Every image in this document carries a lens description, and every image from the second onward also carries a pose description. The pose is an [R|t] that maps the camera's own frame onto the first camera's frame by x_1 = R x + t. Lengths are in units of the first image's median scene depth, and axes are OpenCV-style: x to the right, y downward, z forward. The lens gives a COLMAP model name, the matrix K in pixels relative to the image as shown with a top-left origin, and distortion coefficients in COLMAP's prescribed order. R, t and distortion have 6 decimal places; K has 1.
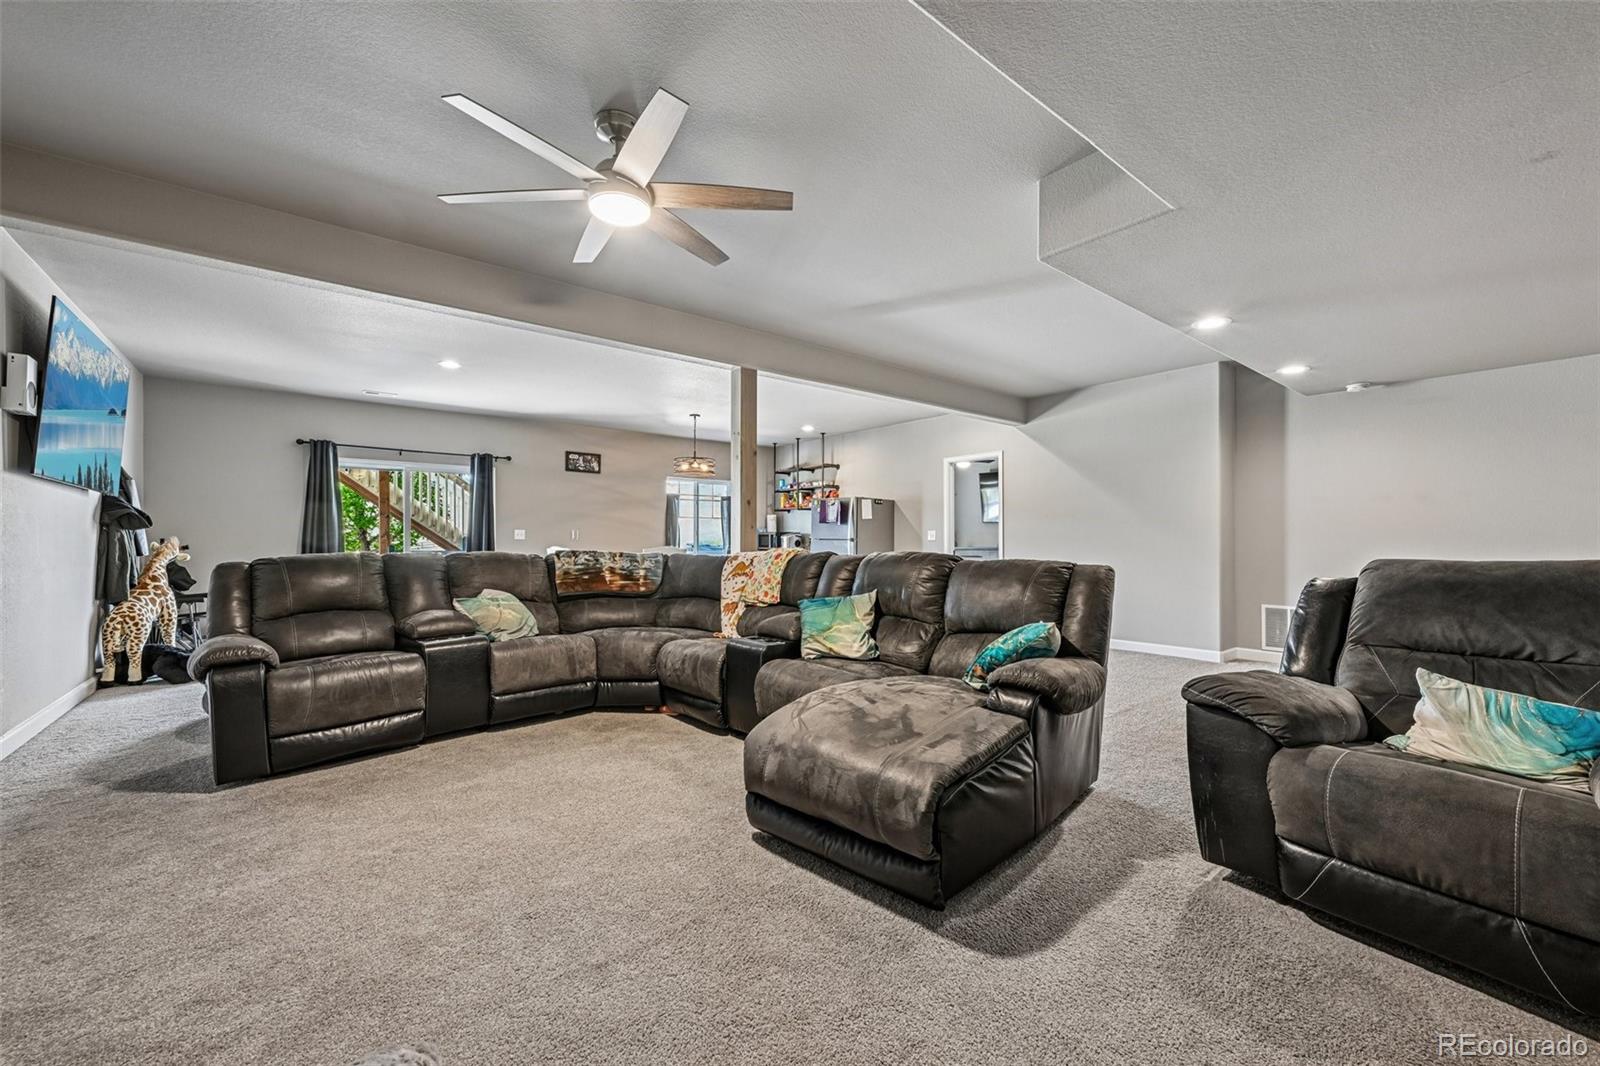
lens RADIAL K [[631.8, 0, 800.0], [0, 631.8, 533.0], [0, 0, 1]] dist [-0.000708, -0.000120]
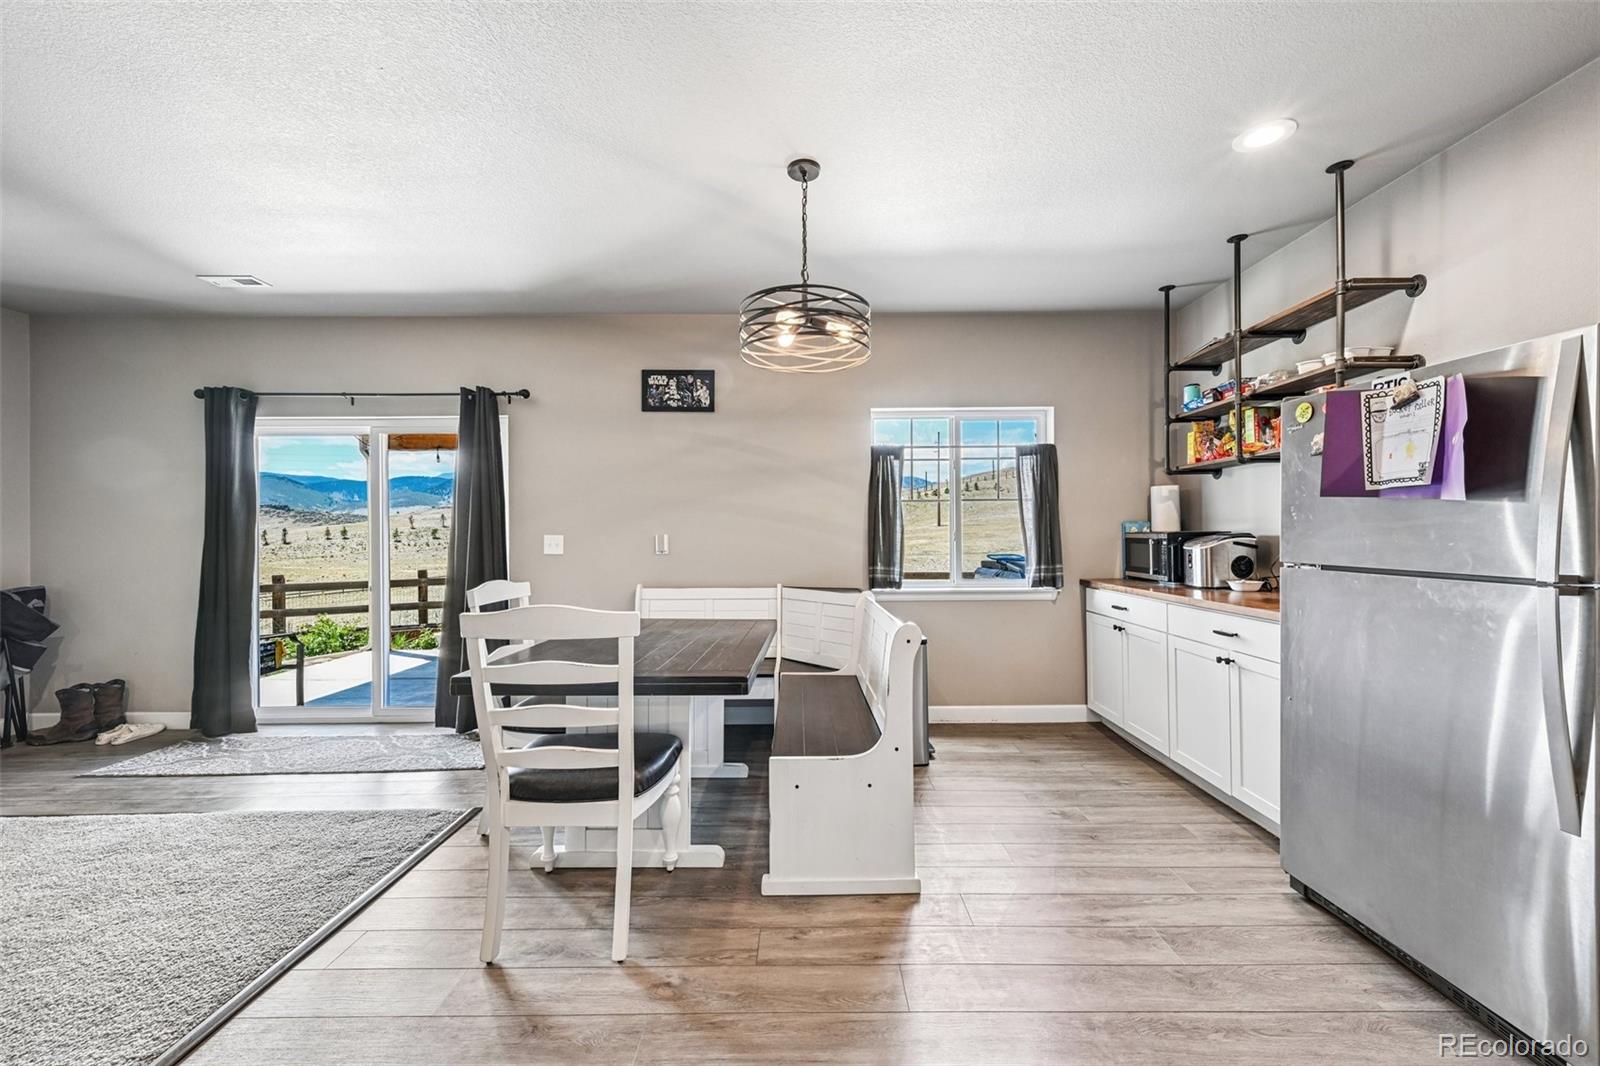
lens RADIAL K [[631.8, 0, 800.0], [0, 631.8, 533.0], [0, 0, 1]] dist [-0.000708, -0.000120]
pose [[0.780331, -0.005647, -0.625341, 0.023612], [0.011571, 0.999918, 0.005409, -0.005457], [0.625259, -0.011457, 0.780333, 0.636324]]
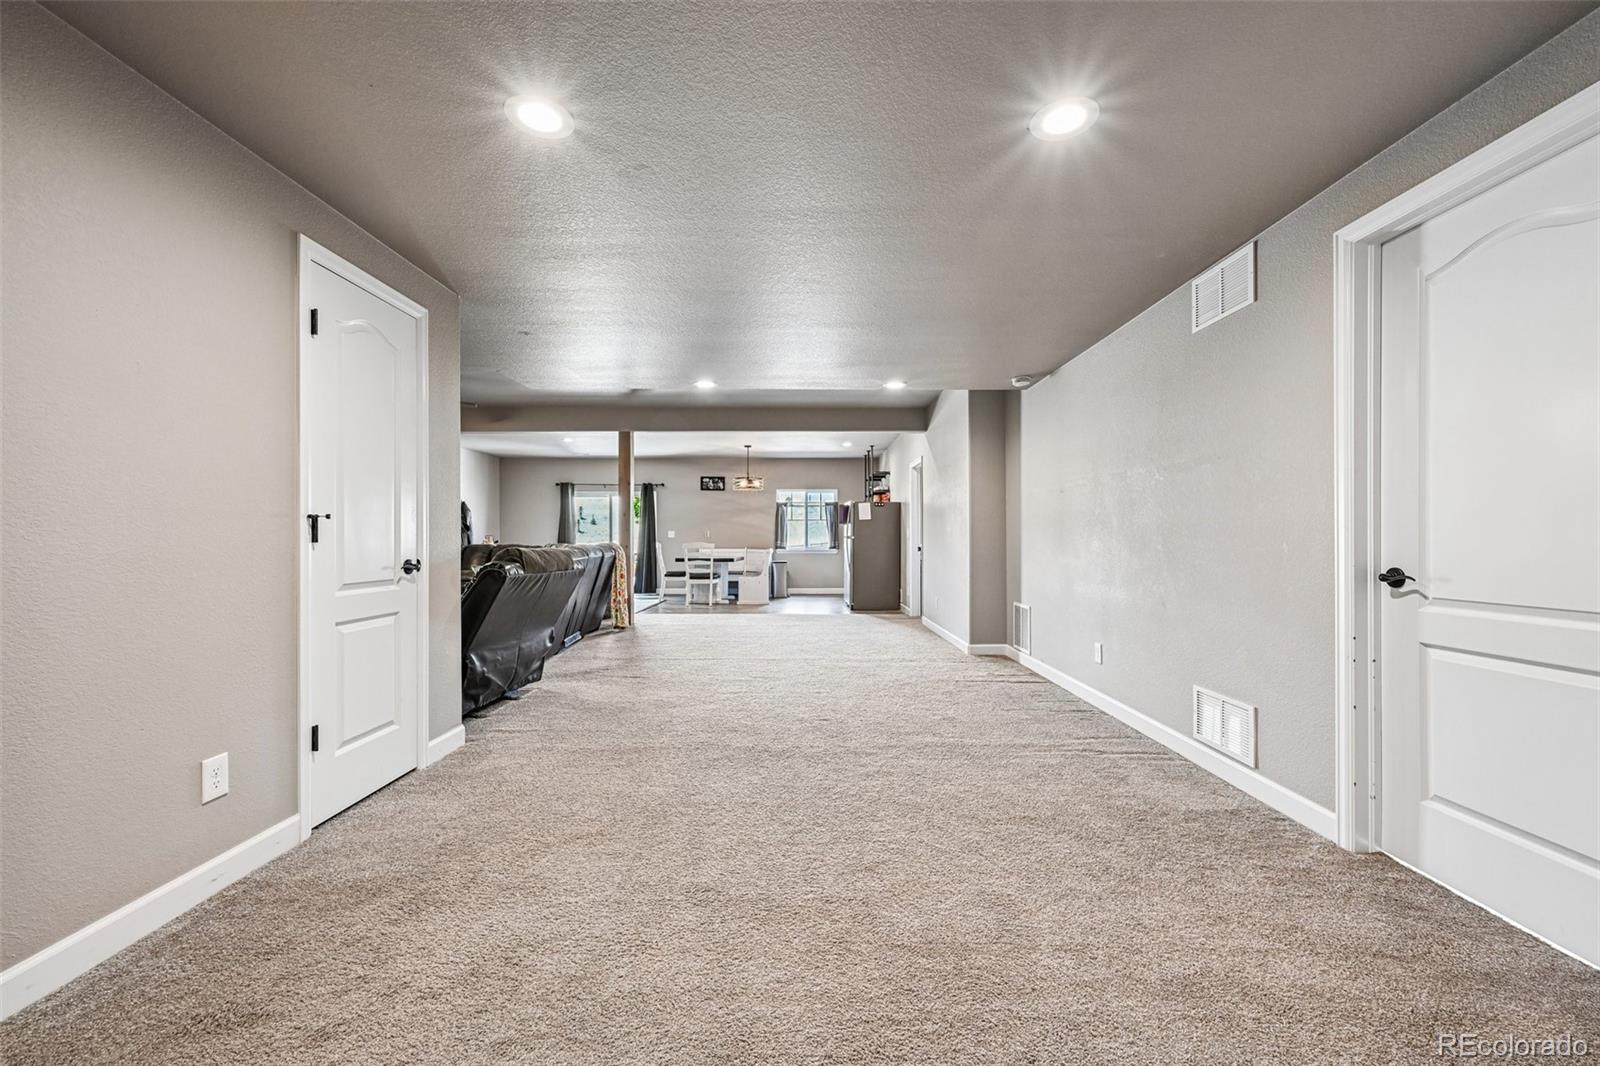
lens RADIAL K [[631.8, 0, 800.0], [0, 631.8, 533.0], [0, 0, 1]] dist [-0.000708, -0.000120]
pose [[0.786330, -0.006879, -0.617769, 0.649377], [0.006766, 0.999974, -0.002523, 0.005204], [0.617770, -0.002196, 0.786356, -0.006361]]
